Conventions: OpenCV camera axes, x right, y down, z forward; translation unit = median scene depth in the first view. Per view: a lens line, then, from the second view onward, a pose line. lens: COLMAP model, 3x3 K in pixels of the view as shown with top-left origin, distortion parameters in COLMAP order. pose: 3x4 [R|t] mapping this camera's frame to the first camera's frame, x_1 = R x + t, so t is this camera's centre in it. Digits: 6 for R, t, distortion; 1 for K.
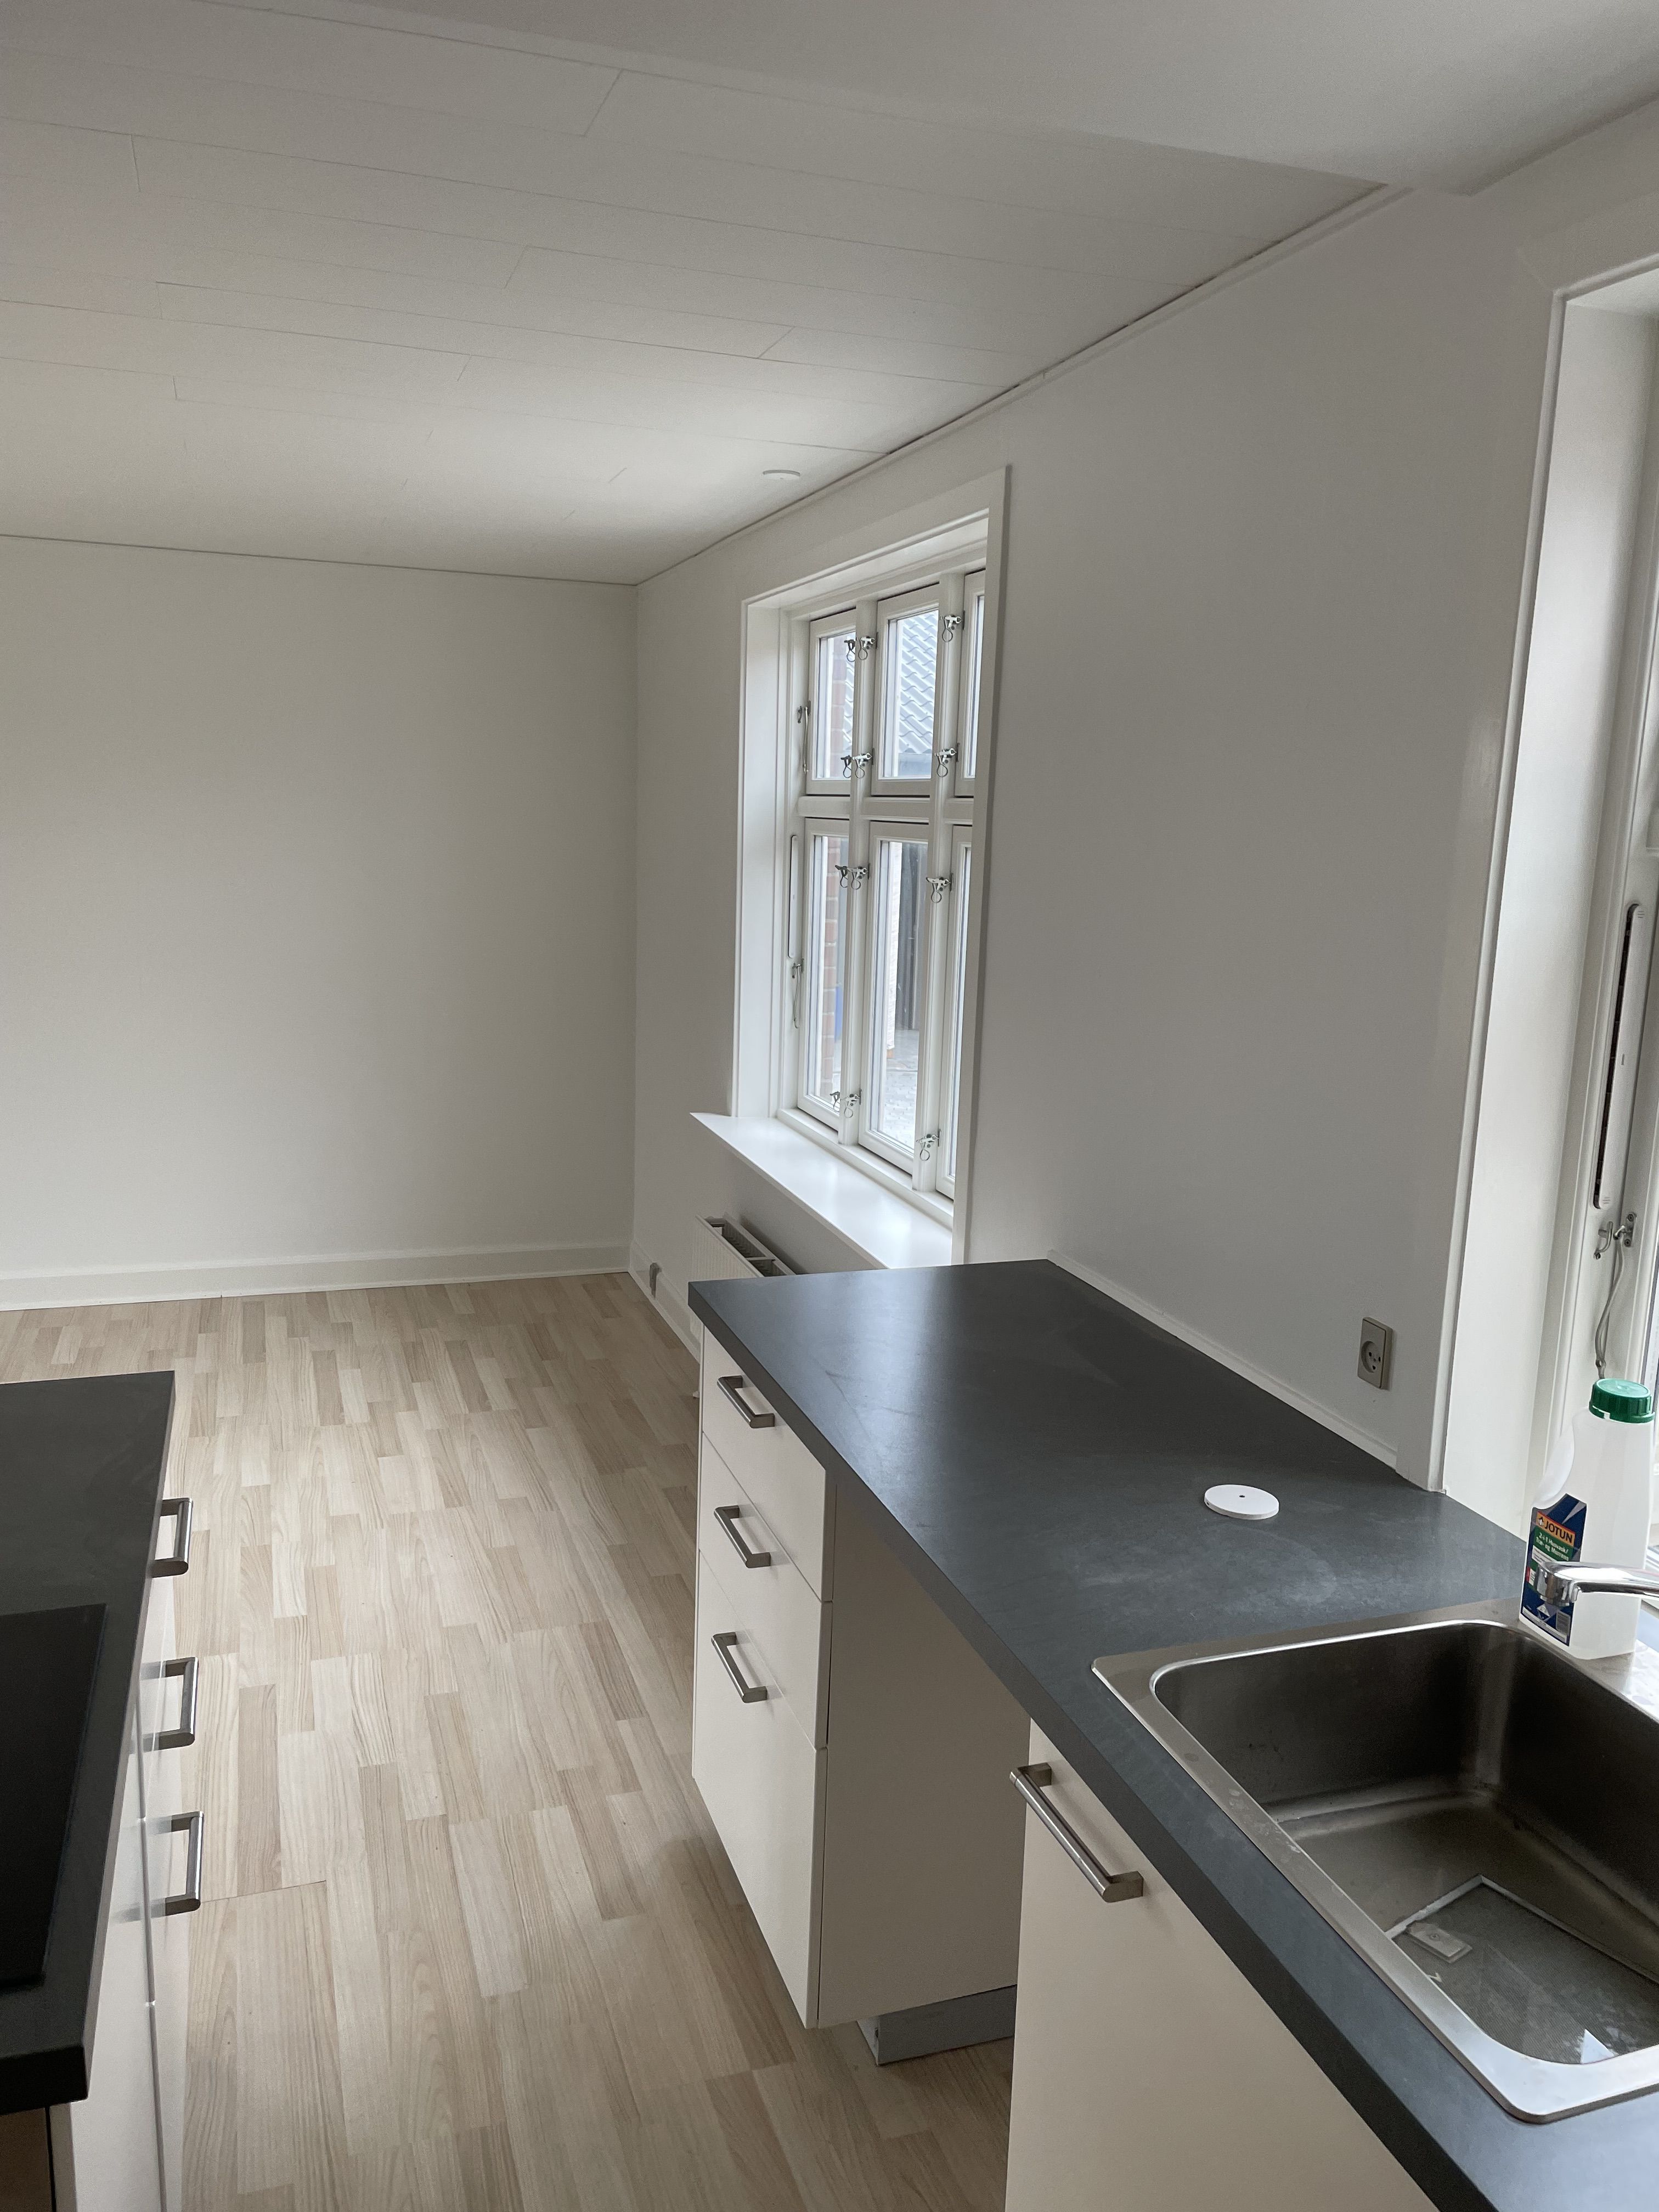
lens RADIAL K [[1686.1, 0, 829.5], [0, 1686.1, 1106.0], [0, 0, 1]] dist [0.087469, -0.129786]
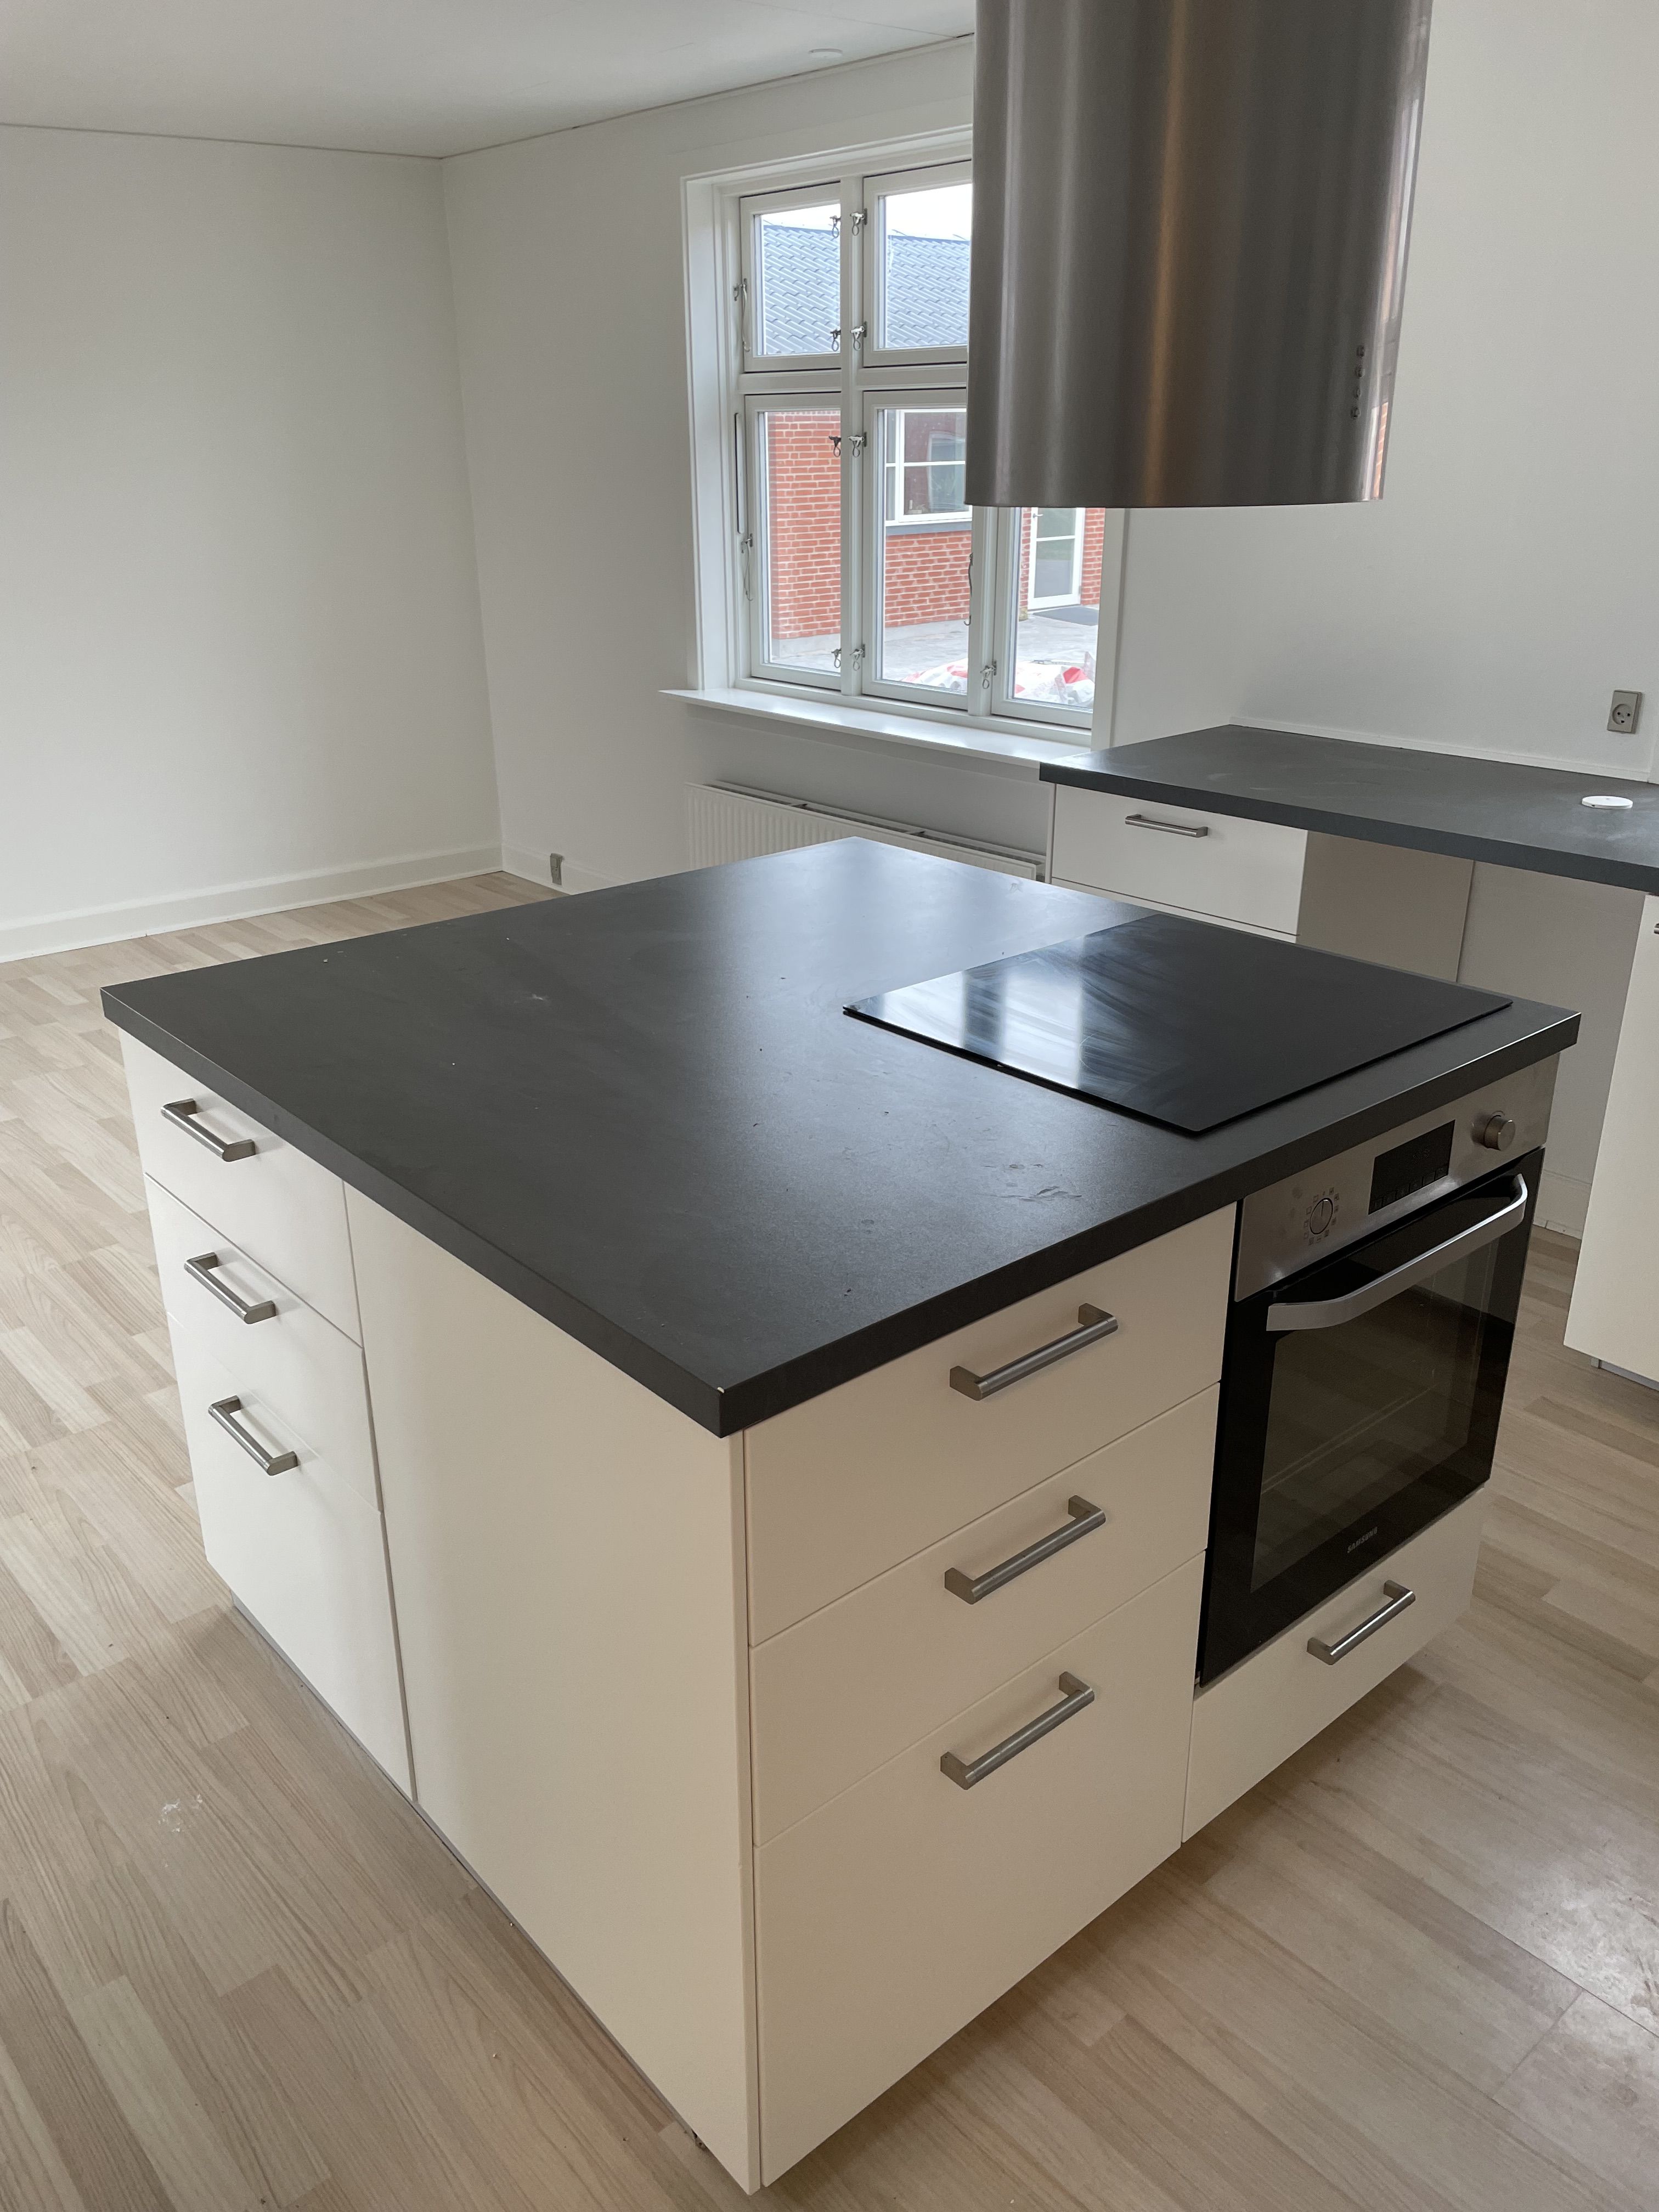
lens RADIAL K [[1686.1, 0, 829.5], [0, 1686.1, 1106.0], [0, 0, 1]] dist [0.087469, -0.129786]
pose [[0.926056, -0.176542, 0.333545, -0.414274], [0.103266, 0.968642, 0.225983, 0.029498], [-0.362981, -0.174829, 0.915248, -0.100350]]
